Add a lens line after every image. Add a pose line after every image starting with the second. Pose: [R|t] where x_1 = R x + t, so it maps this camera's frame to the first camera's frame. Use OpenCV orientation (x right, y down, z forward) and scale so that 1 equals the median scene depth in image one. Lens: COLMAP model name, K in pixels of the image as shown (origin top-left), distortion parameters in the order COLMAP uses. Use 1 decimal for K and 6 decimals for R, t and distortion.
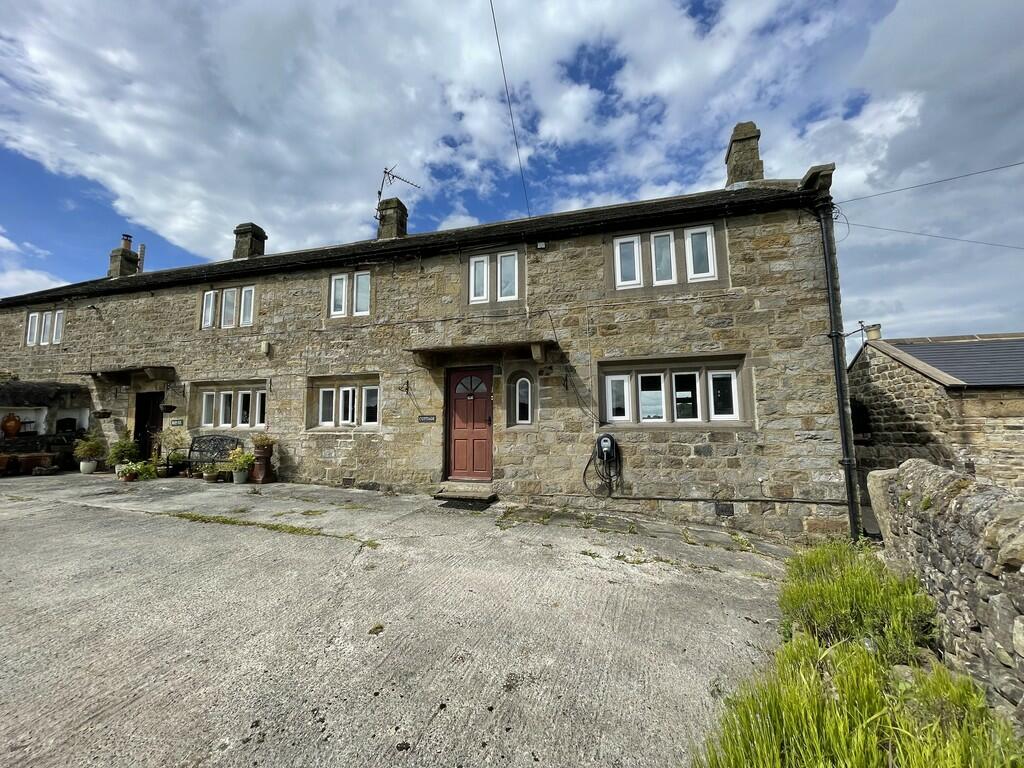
lens RADIAL K [[411.0, 0, 511.6], [0, 411.0, 383.4], [0, 0, 1]] dist [-0.004785, 0.000654]
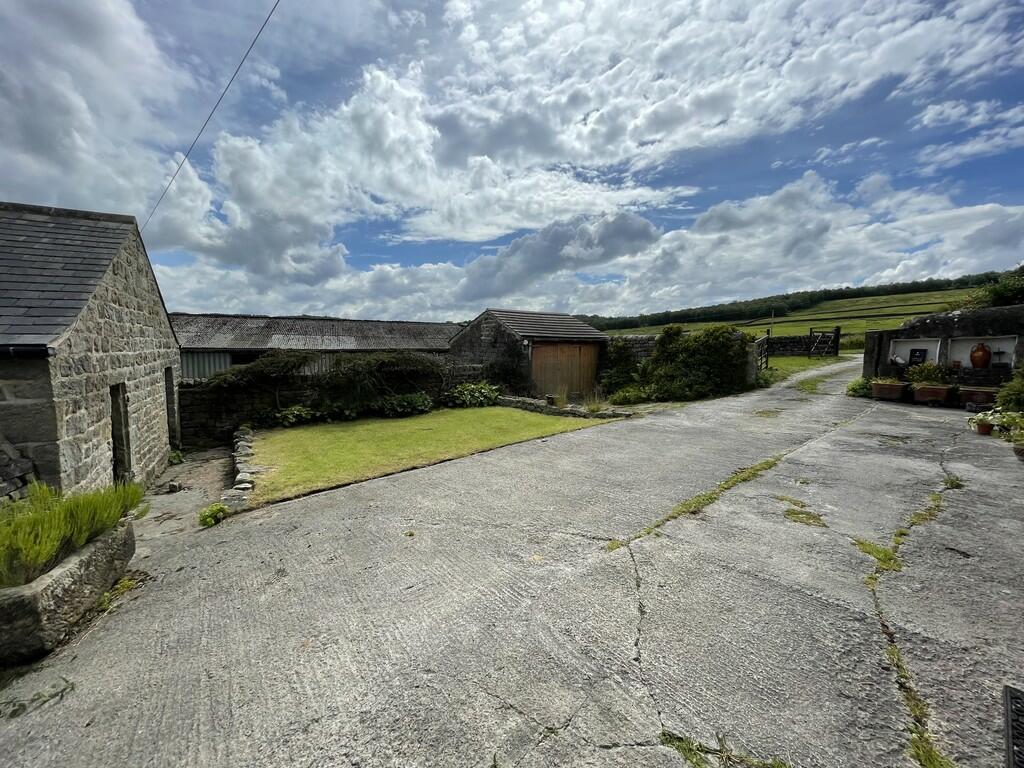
lens RADIAL K [[411.0, 0, 511.1], [0, 411.0, 383.9], [0, 0, 1]] dist [-0.004785, 0.000654]
pose [[-0.550616, 0.085790, -0.830339, 0.209810], [0.091669, 0.994903, 0.042005, 0.033675], [0.829710, -0.052987, -0.555673, 0.769168]]
